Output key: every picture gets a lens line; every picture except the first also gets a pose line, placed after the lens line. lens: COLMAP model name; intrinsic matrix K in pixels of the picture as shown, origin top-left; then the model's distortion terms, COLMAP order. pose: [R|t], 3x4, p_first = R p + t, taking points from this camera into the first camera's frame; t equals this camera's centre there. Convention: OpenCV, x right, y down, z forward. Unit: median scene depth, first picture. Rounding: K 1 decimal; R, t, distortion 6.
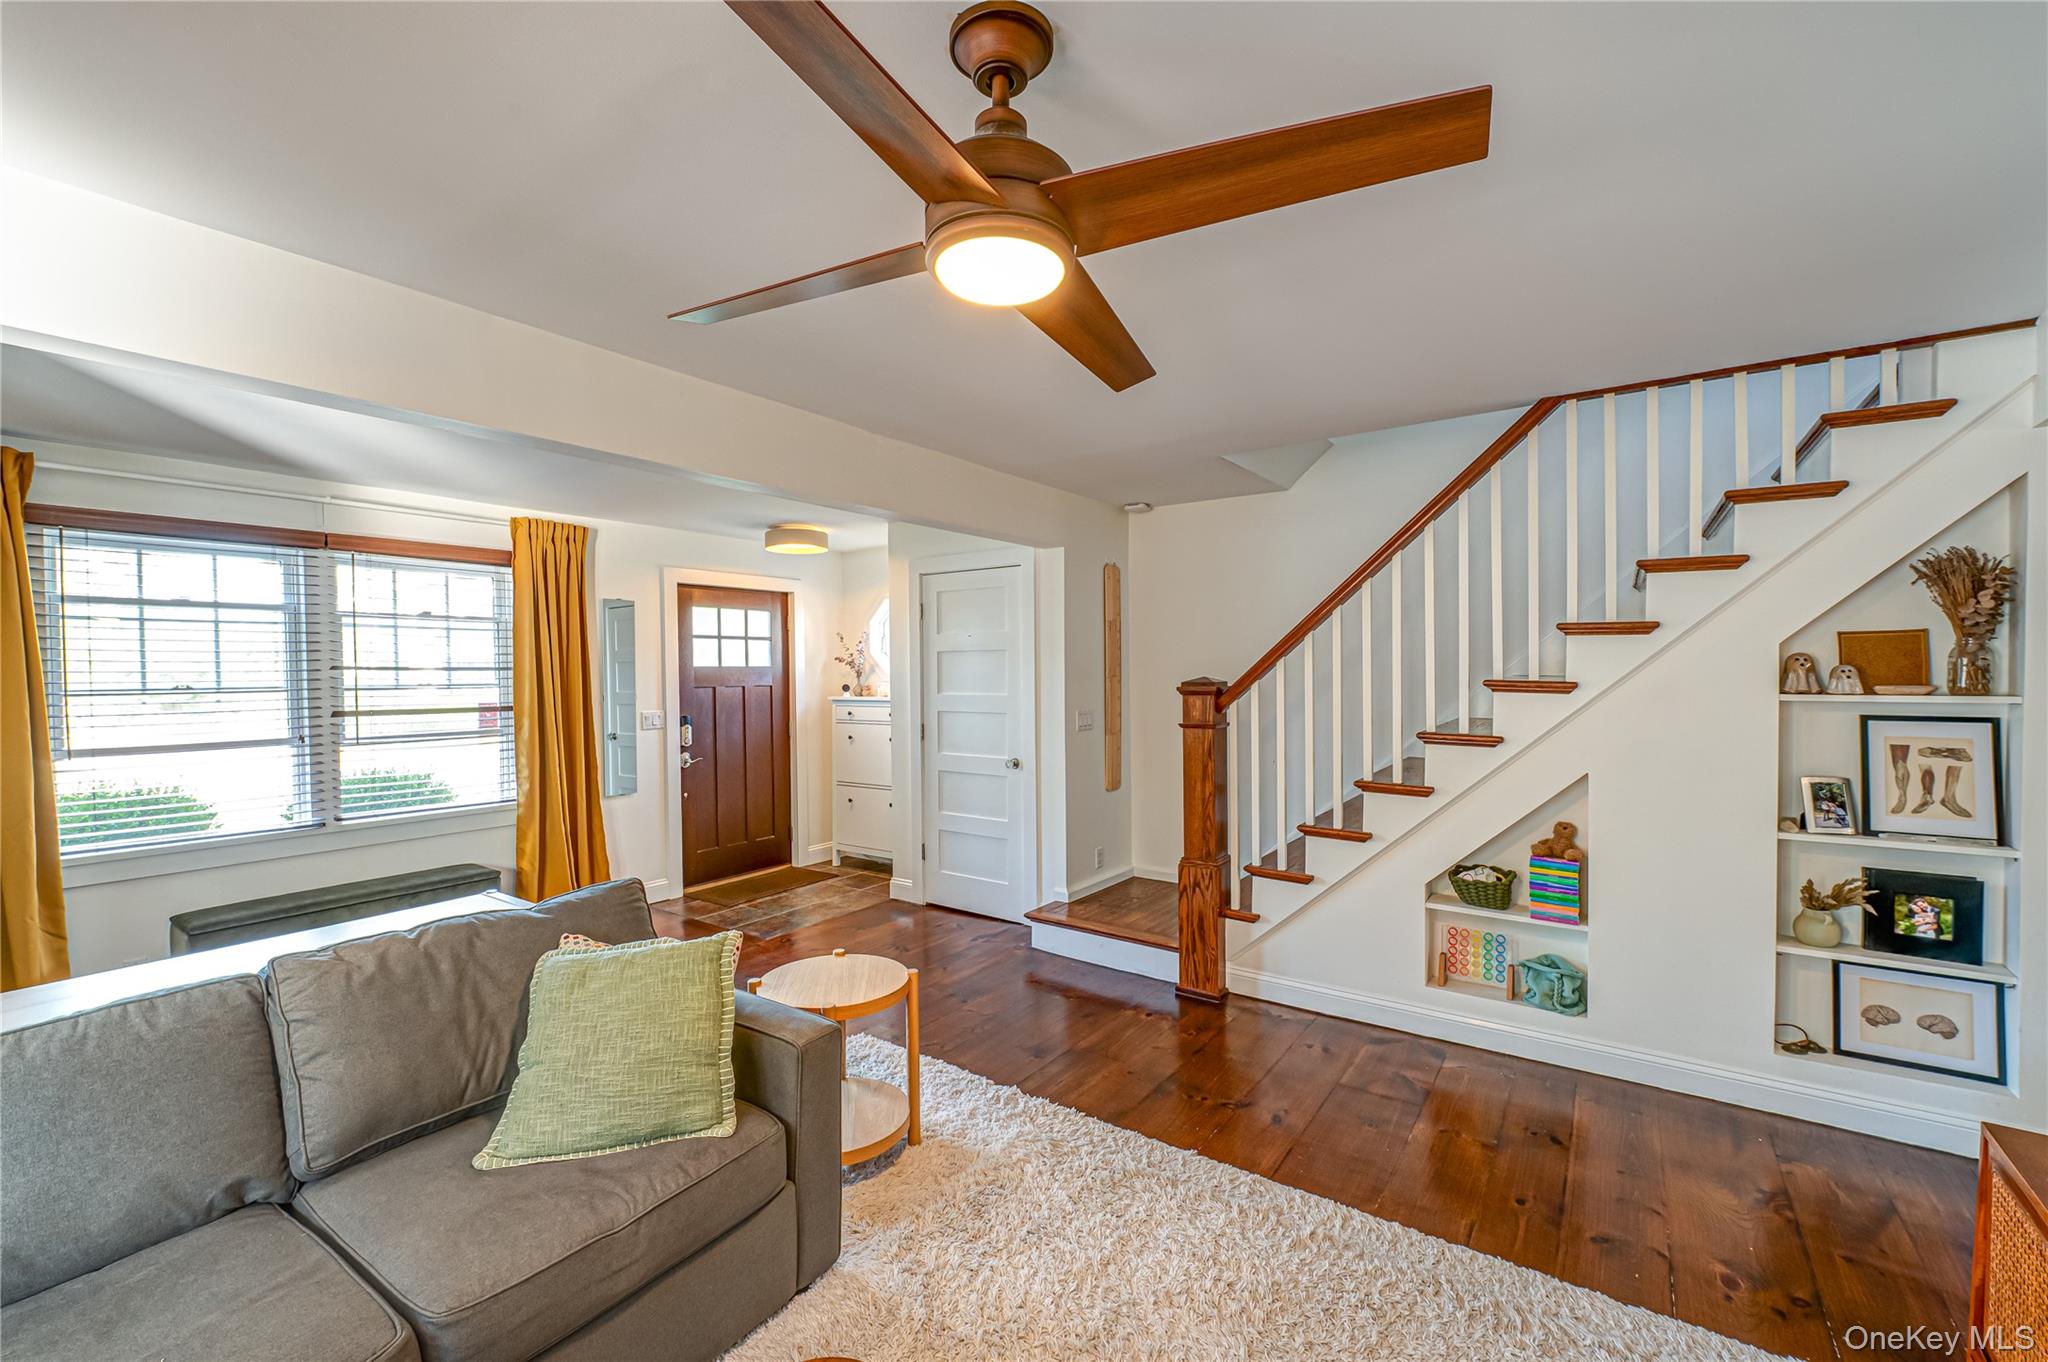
lens RADIAL K [[842.5, 0, 1024.8], [0, 842.5, 683.2], [0, 0, 1]] dist [-0.000553, 0.000241]
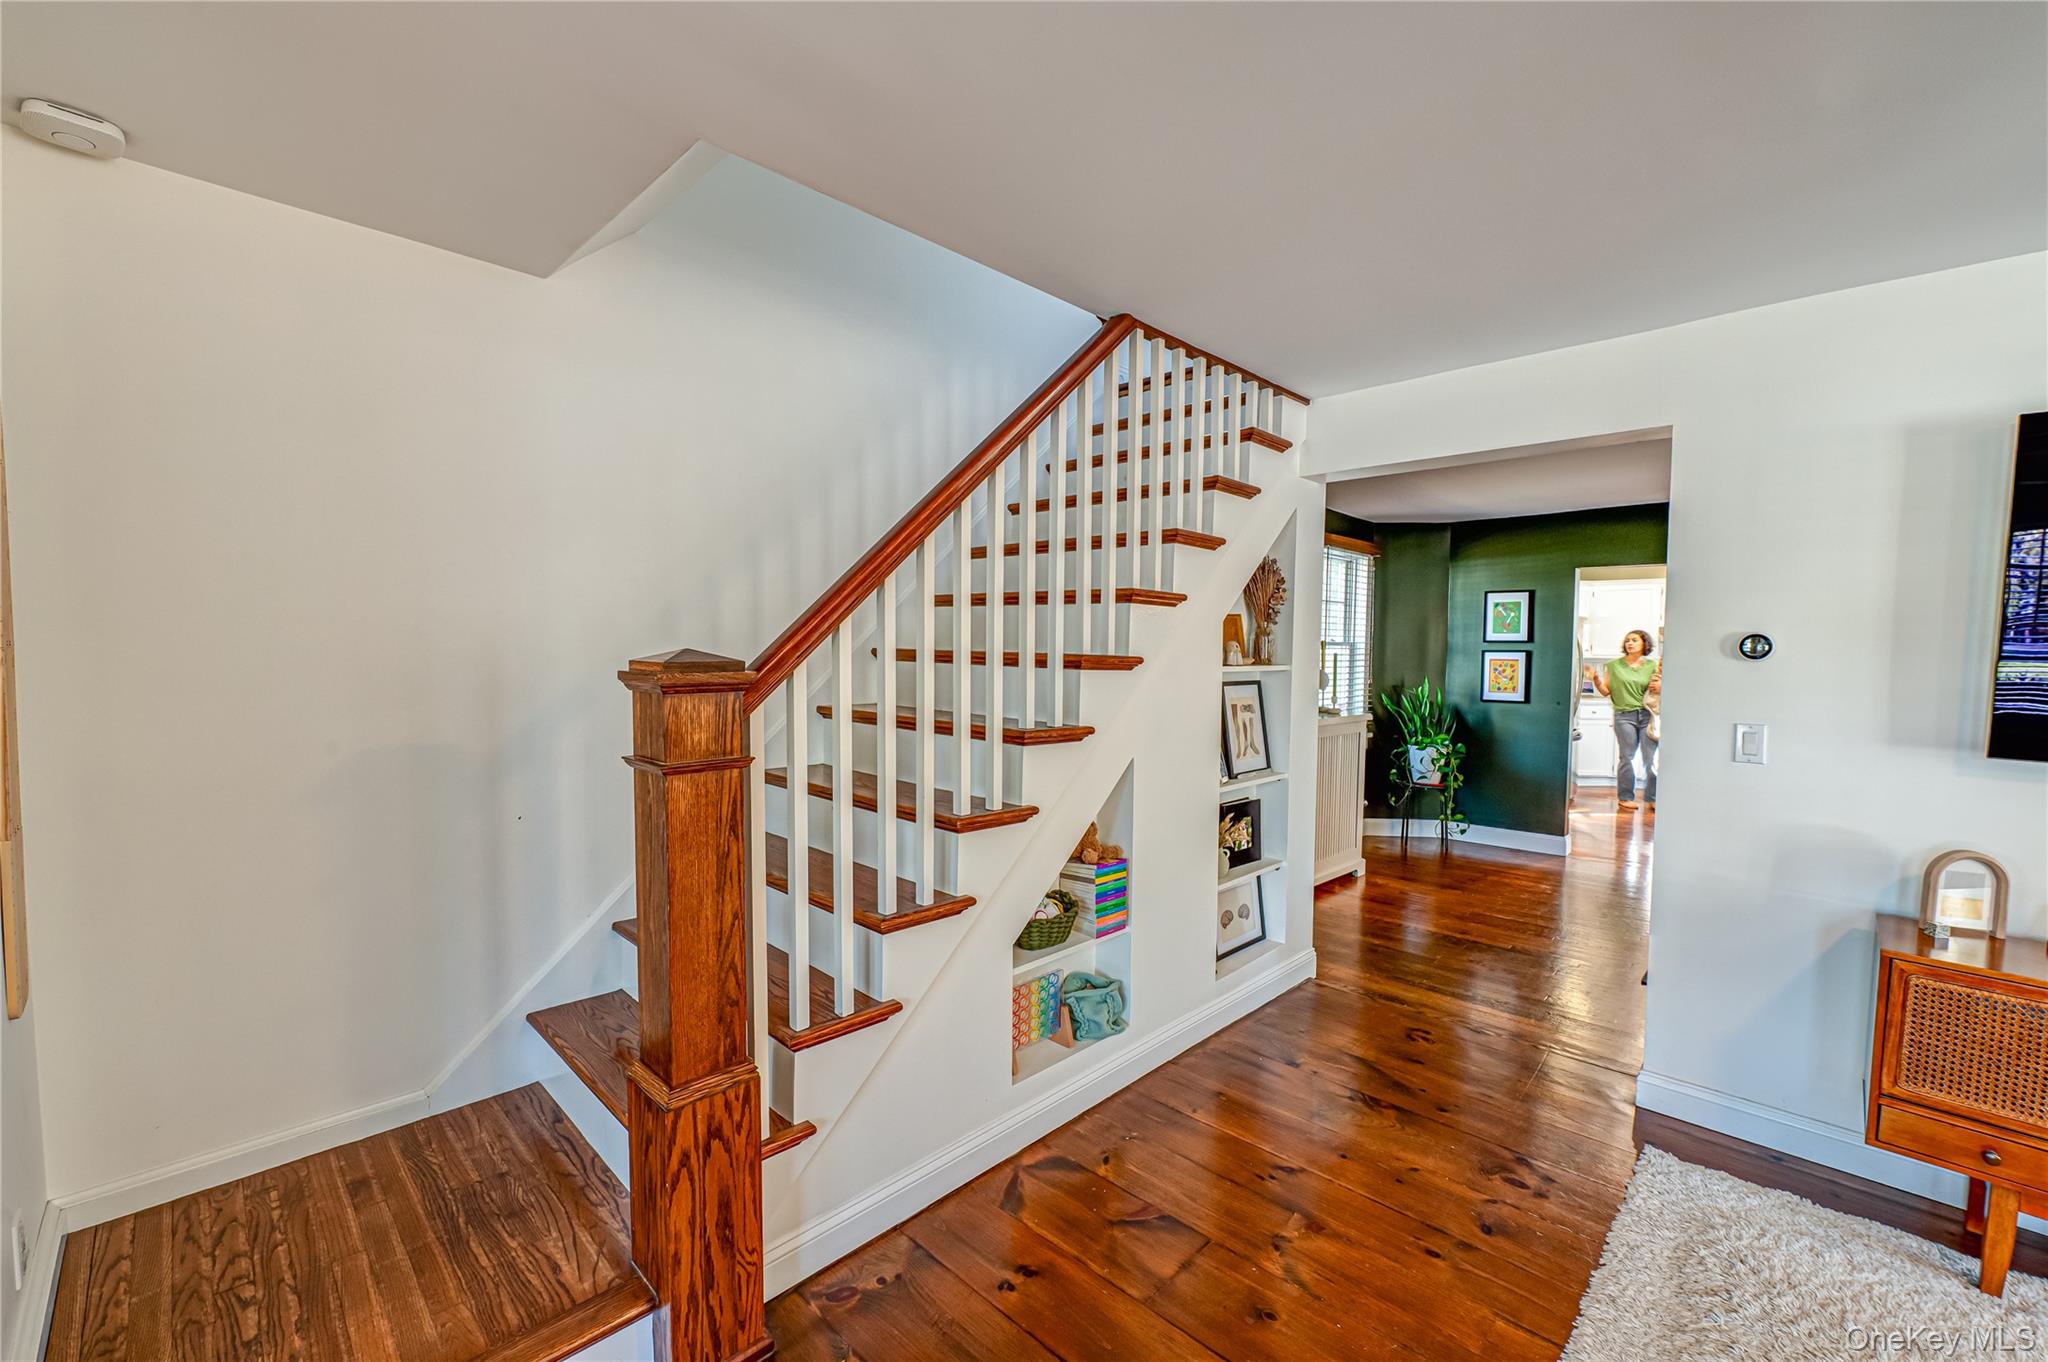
lens RADIAL K [[842.5, 0, 1024.0], [0, 842.5, 686.1], [0, 0, 1]] dist [-0.000553, 0.000241]
pose [[0.148787, -0.042768, 0.987944, -0.222091], [0.001868, 0.999075, 0.042968, -0.008231], [-0.988867, -0.004548, 0.148730, 0.925629]]
